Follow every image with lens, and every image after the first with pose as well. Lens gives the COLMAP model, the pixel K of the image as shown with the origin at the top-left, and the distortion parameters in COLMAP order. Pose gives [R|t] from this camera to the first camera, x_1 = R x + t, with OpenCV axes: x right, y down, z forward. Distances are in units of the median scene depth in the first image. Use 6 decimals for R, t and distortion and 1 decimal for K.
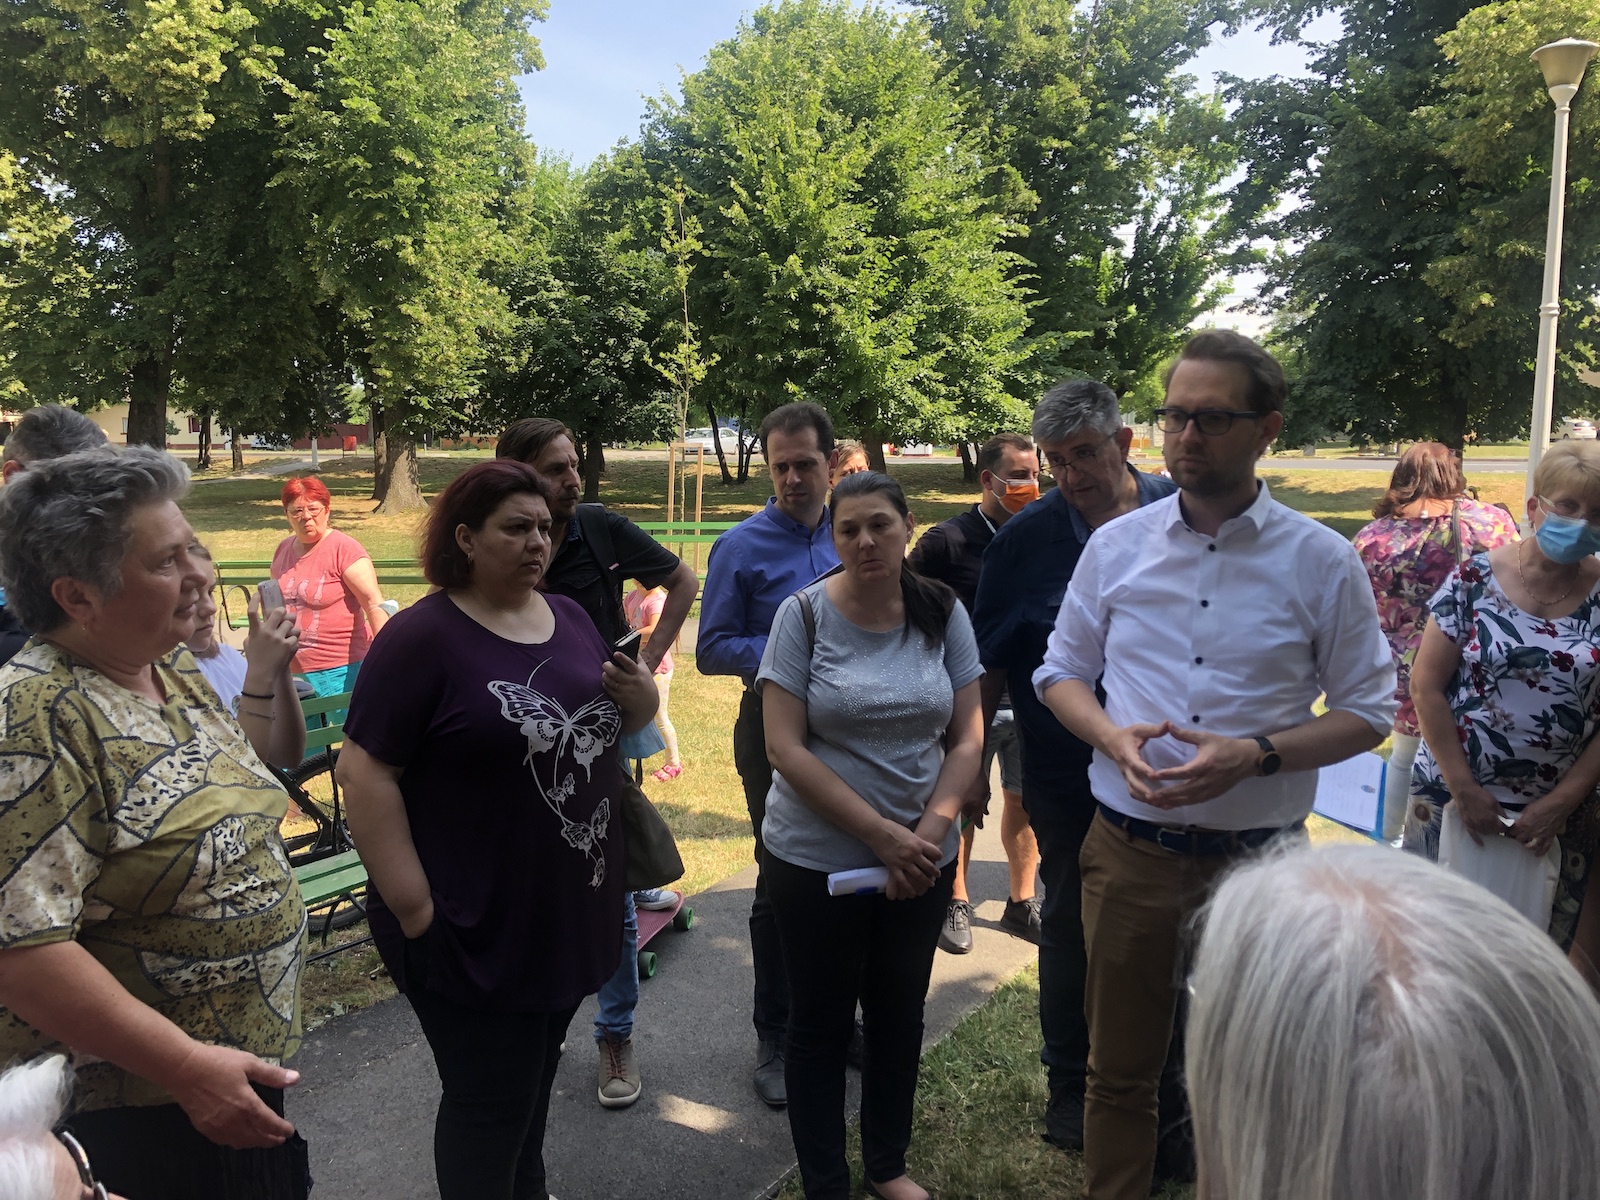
lens RADIAL K [[1330.6, 0, 786.4], [0, 1330.6, 590.3], [0, 0, 1]] dist [0.018777, -0.019246]
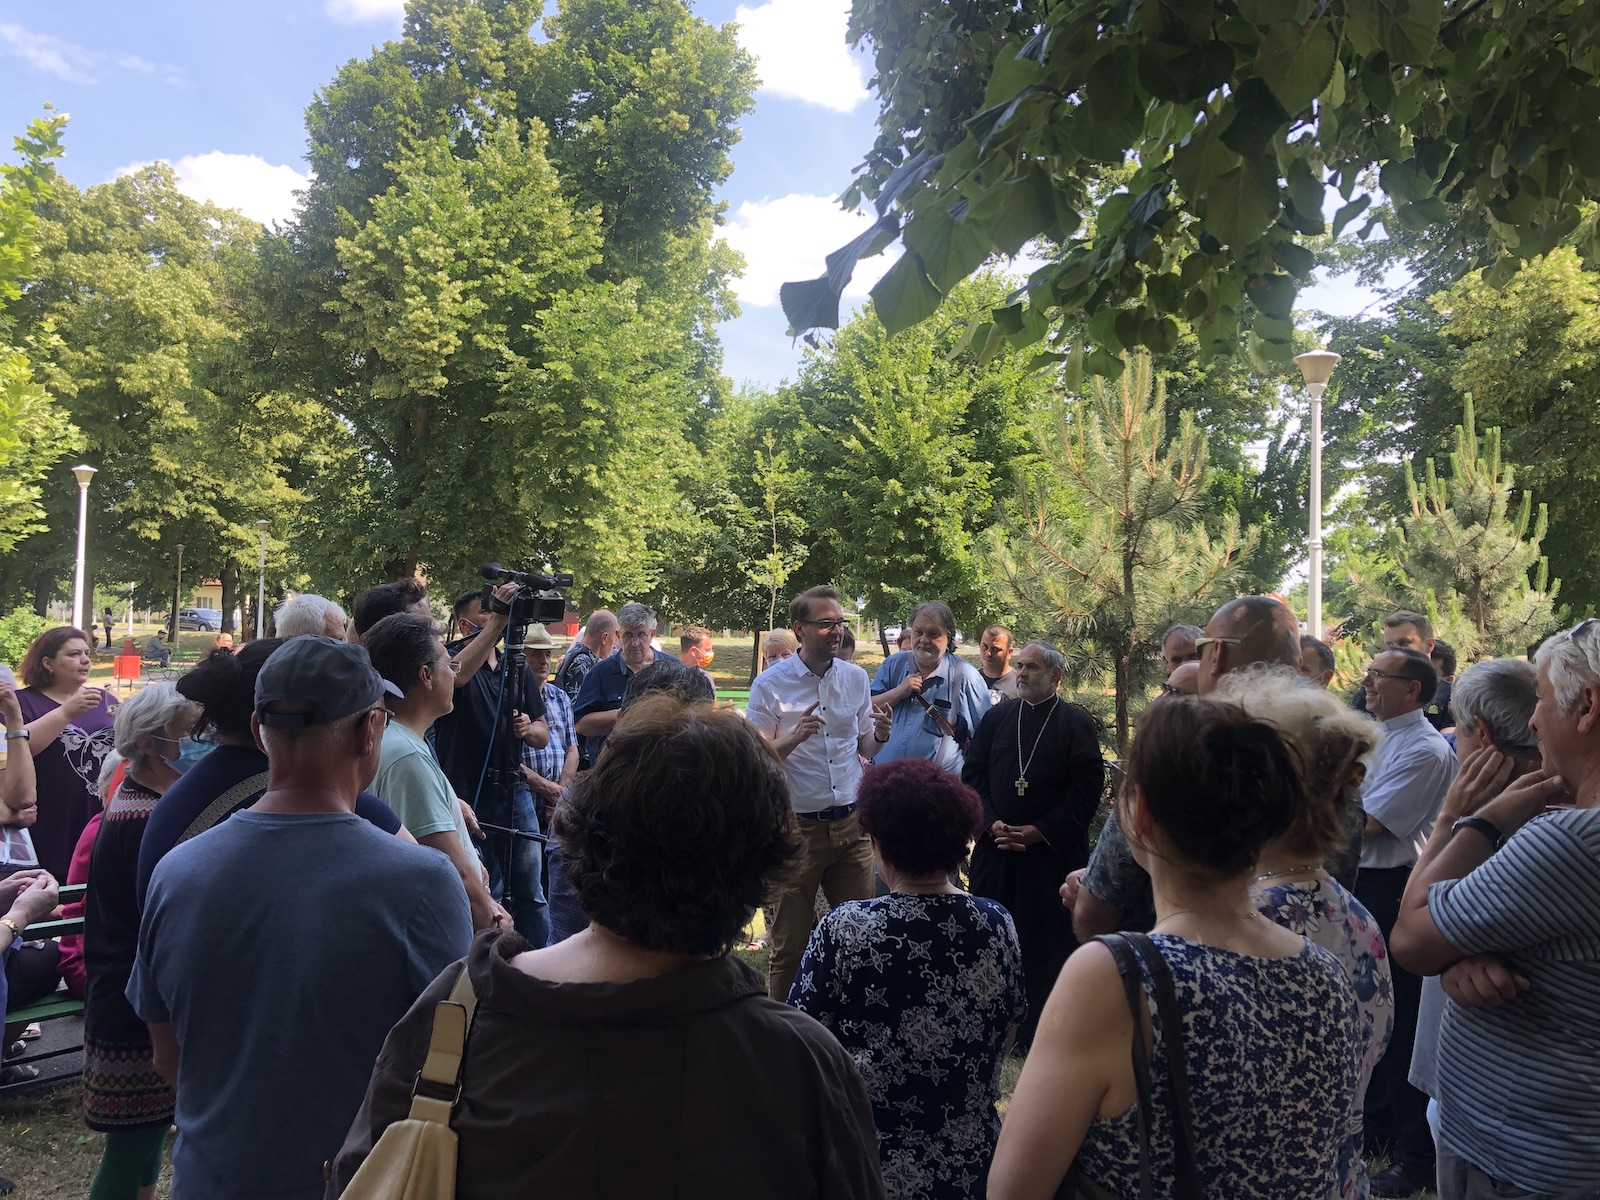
lens RADIAL K [[1330.6, 0, 792.9], [0, 1330.6, 613.8], [0, 0, 1]] dist [0.018777, -0.019246]
pose [[0.983525, 0.013831, -0.180241, 0.115714], [-0.036617, 0.991642, -0.123714, 0.018350], [0.177023, 0.128275, 0.975812, -0.151076]]
